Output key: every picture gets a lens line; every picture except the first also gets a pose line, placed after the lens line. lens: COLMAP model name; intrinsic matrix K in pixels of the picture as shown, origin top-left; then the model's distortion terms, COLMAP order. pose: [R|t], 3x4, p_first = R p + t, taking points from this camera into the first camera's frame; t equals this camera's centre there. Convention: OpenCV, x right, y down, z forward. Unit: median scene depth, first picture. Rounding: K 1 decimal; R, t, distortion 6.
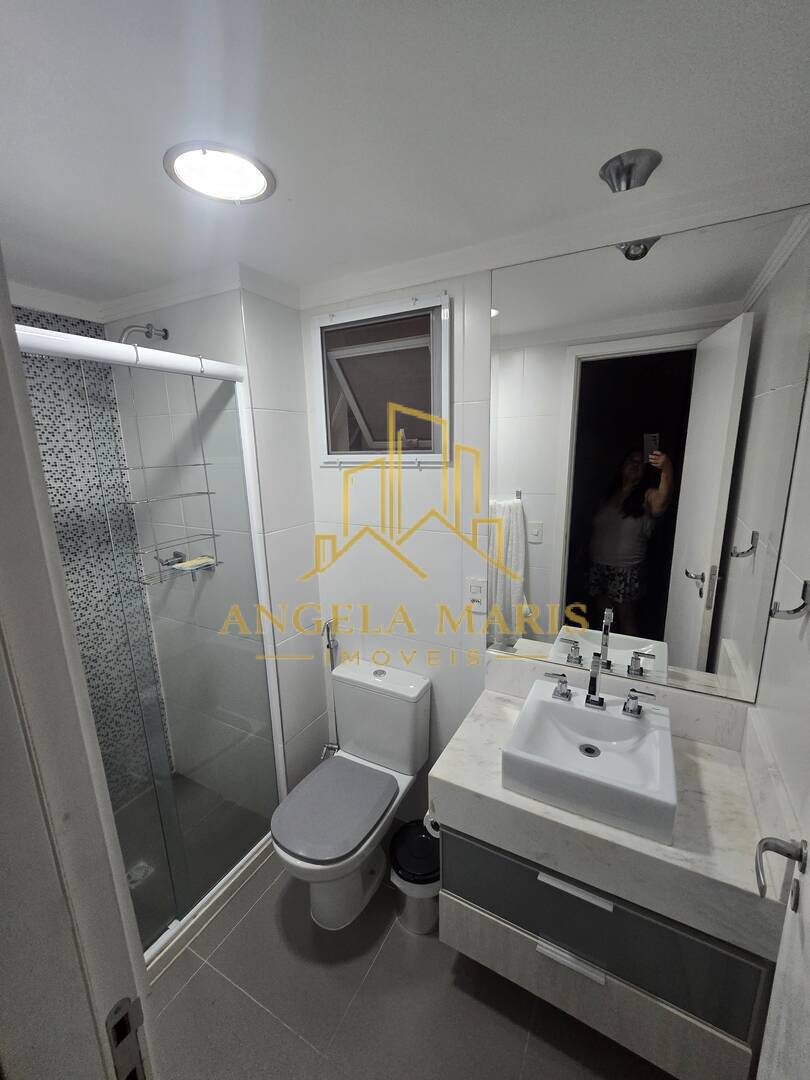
lens RADIAL K [[439.0, 0, 410.1], [0, 439.0, 542.2], [0, 0, 1]] dist [-0.007244, 0.001314]
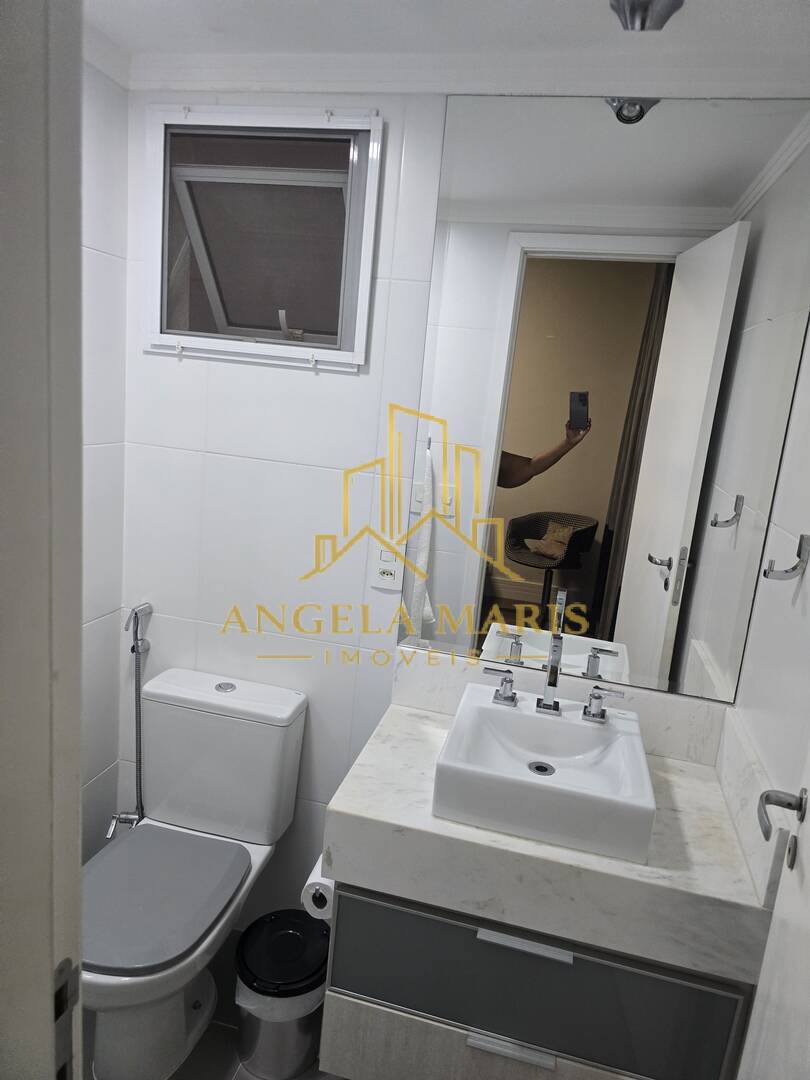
lens RADIAL K [[727.6, 0, 405.3], [0, 727.6, 536.0], [0, 0, 1]] dist [0.049882, -0.043888]
pose [[0.958966, 0.058881, 0.277340, -0.152899], [-0.056079, 0.998263, -0.018034, 0.102500], [-0.277920, 0.001742, 0.960603, -0.107908]]
